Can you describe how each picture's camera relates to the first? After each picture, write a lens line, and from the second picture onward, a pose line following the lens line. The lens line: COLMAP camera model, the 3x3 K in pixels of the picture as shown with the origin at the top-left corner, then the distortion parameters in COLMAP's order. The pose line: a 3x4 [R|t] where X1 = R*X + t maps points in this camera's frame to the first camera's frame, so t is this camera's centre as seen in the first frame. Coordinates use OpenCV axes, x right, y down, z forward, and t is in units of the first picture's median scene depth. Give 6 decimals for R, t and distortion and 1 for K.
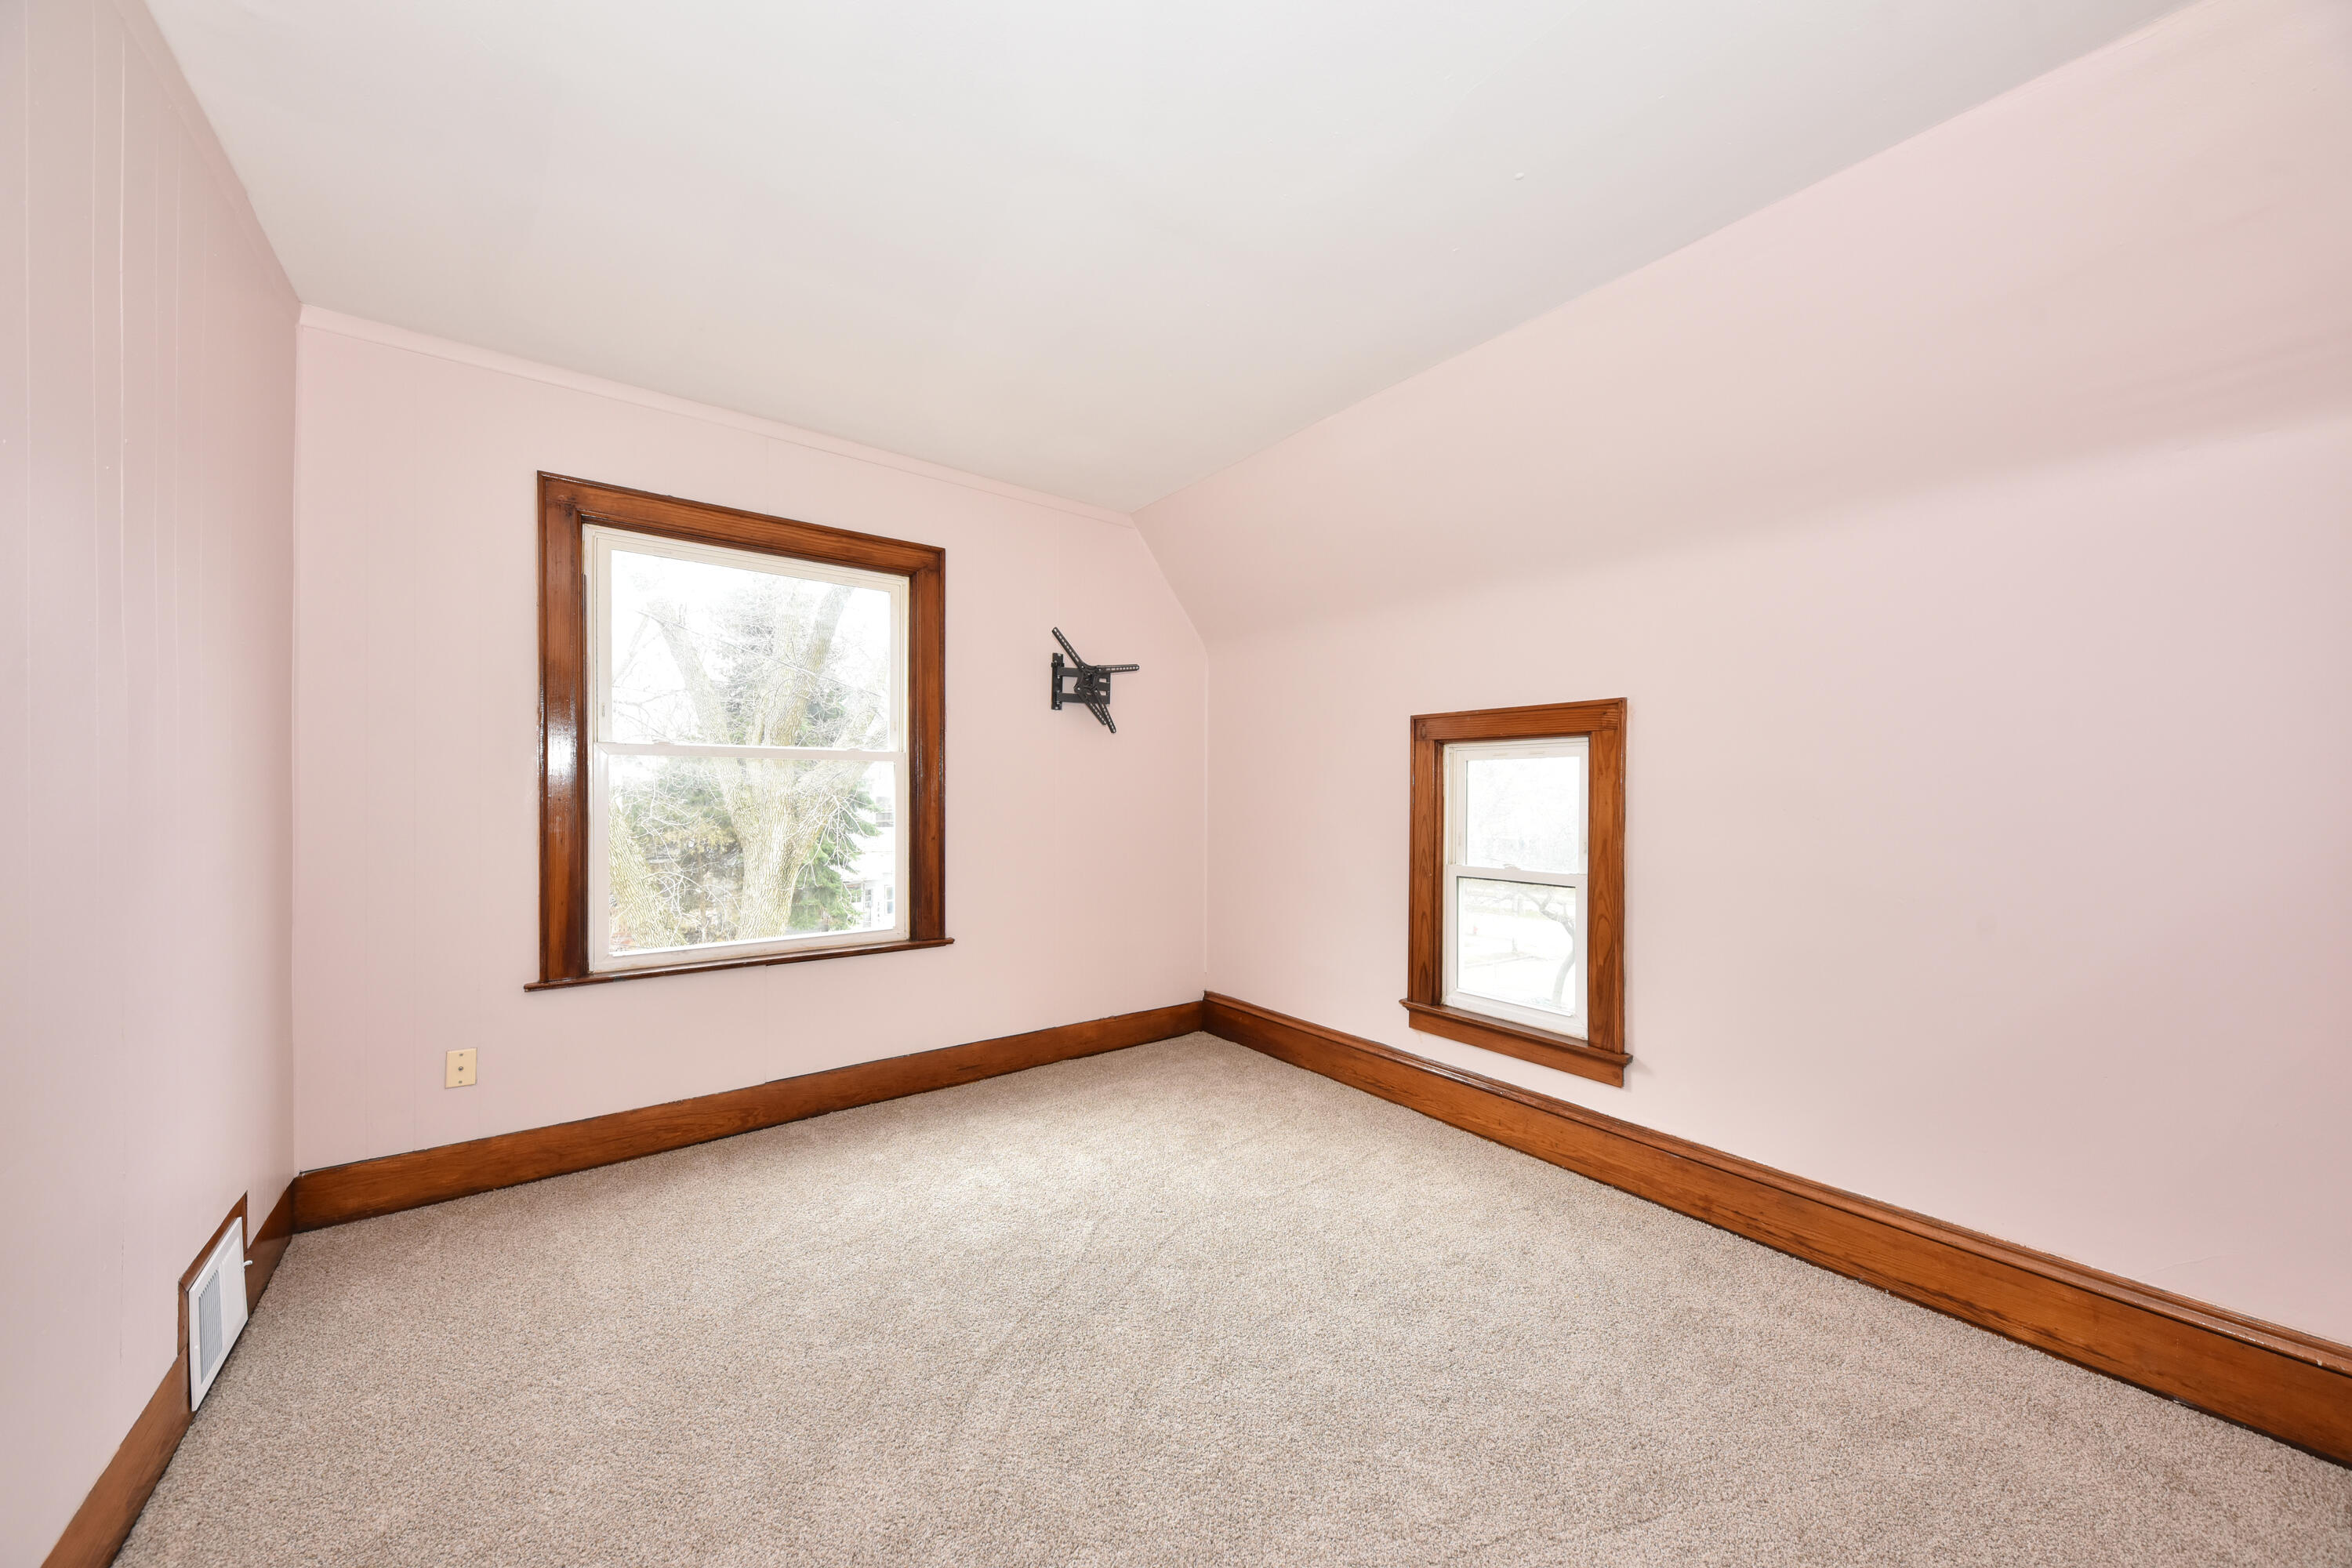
lens RADIAL K [[811.8, 0, 1180.8], [0, 811.8, 797.0], [0, 0, 1]] dist [0.014549, -0.006673]
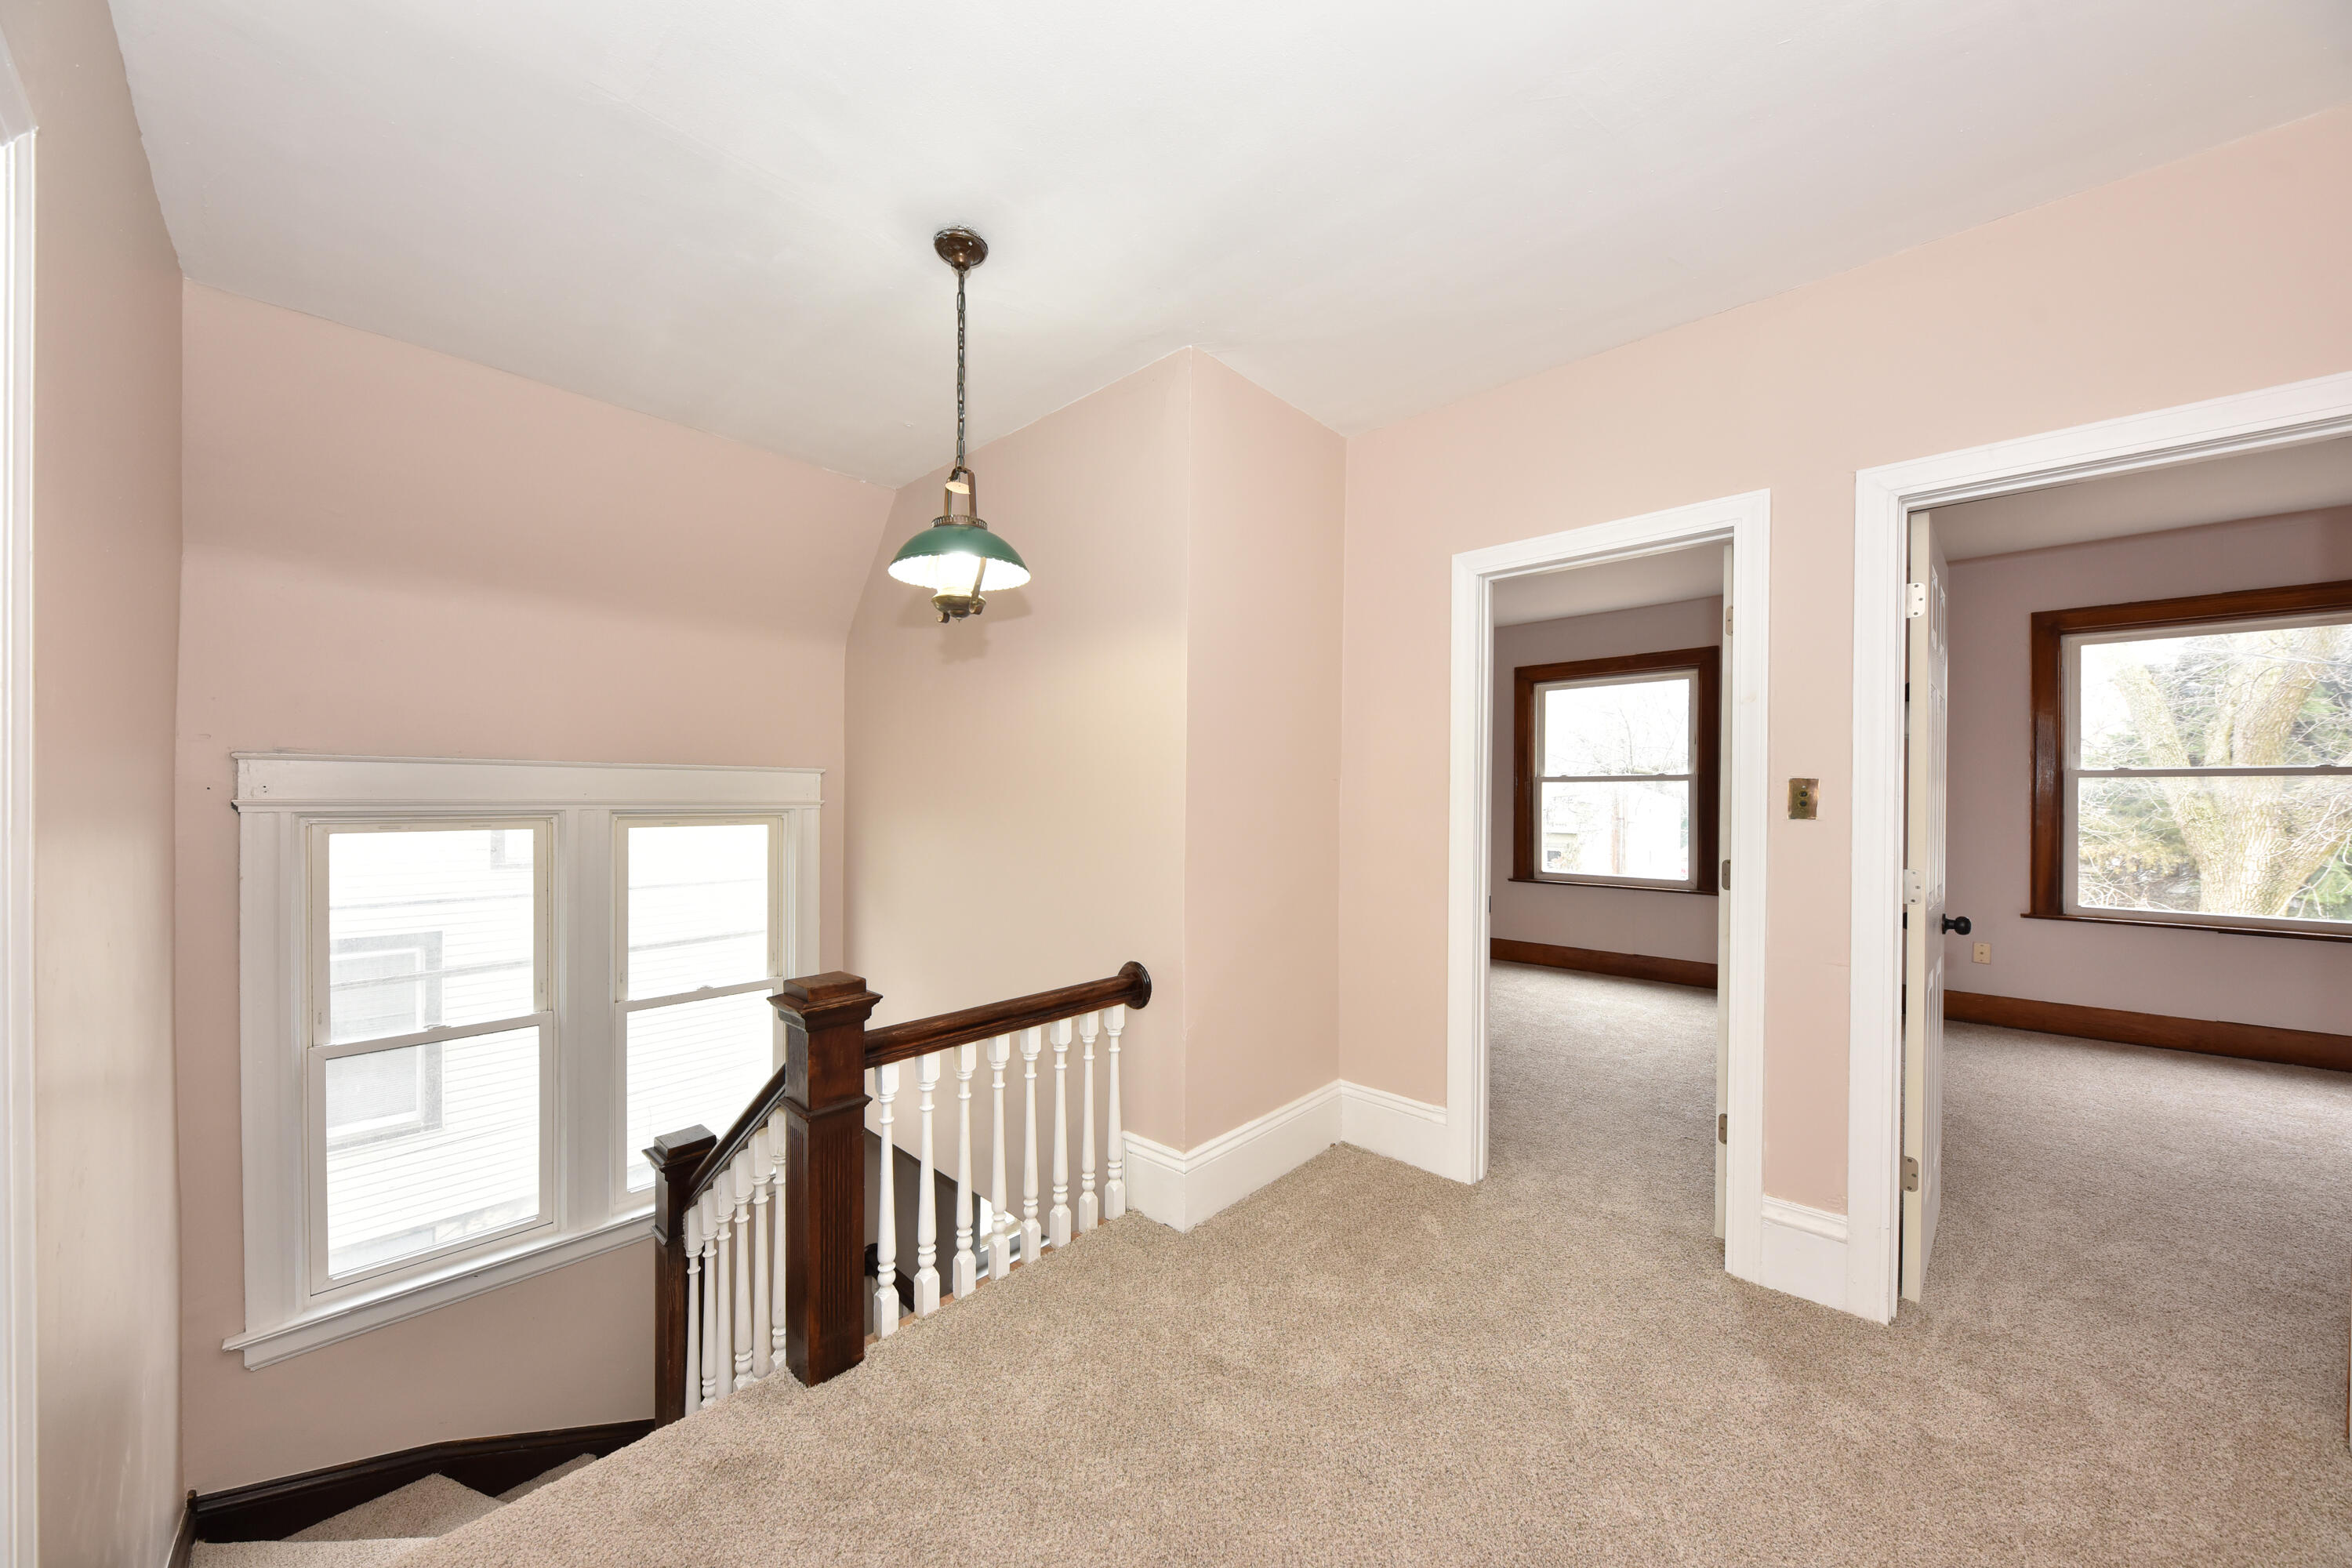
lens RADIAL K [[811.8, 0, 1180.8], [0, 811.8, 797.0], [0, 0, 1]] dist [0.014549, -0.006673]
pose [[0.180686, 0.000247, -0.983541, 0.138609], [-0.009043, 0.999958, -0.001410, 0.000775], [0.983499, 0.009149, 0.180680, -0.254976]]
